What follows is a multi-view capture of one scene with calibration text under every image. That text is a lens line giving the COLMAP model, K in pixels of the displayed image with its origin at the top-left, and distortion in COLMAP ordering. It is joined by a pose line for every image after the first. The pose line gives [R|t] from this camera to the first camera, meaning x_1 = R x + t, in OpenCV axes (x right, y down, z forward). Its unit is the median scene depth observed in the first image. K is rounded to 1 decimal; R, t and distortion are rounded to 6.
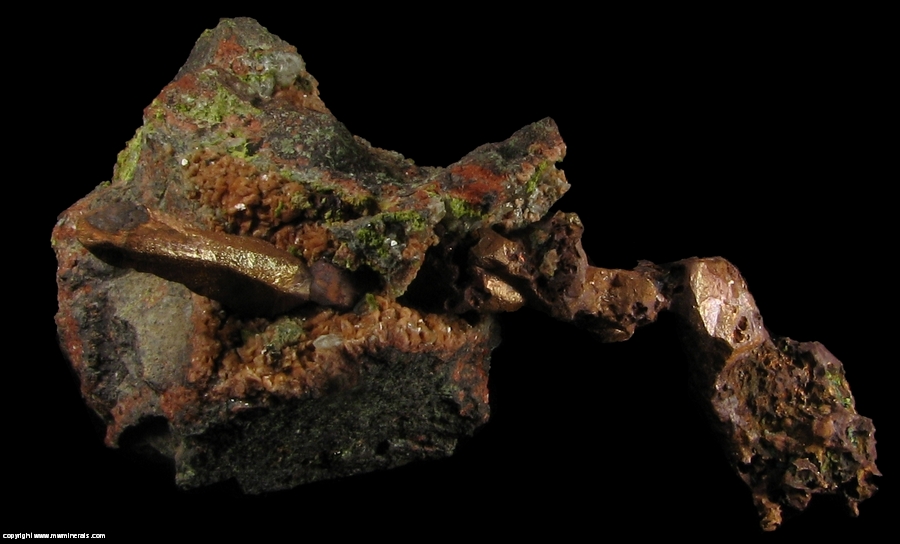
lens RADIAL K [[1014.9, 0, 449.9], [0, 1014.9, 271.6], [0, 0, 1]] dist [-0.064838, 0.000000]
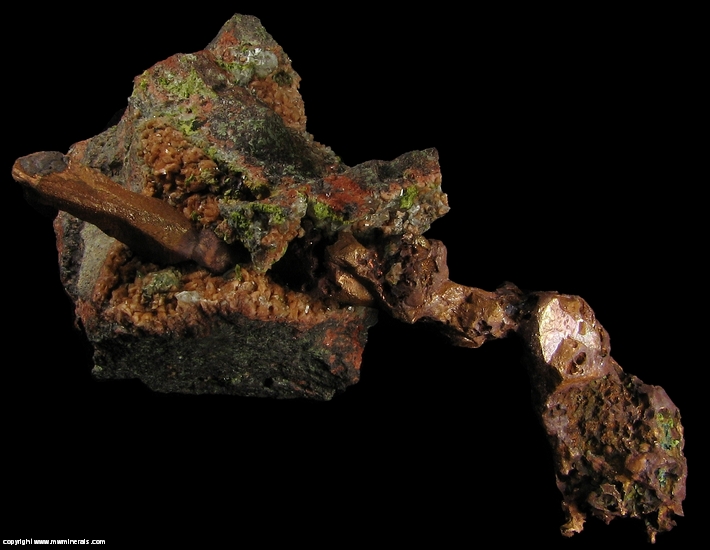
lens RADIAL K [[780.4, 0, 353.8], [0, 780.4, 251.5], [0, 0, 1]] dist [-0.083437, 0.000000]
pose [[0.958178, 0.221558, -0.181126, 0.182788], [-0.213247, 0.974874, 0.064388, -0.069862], [0.190841, -0.023070, 0.981350, 0.102730]]
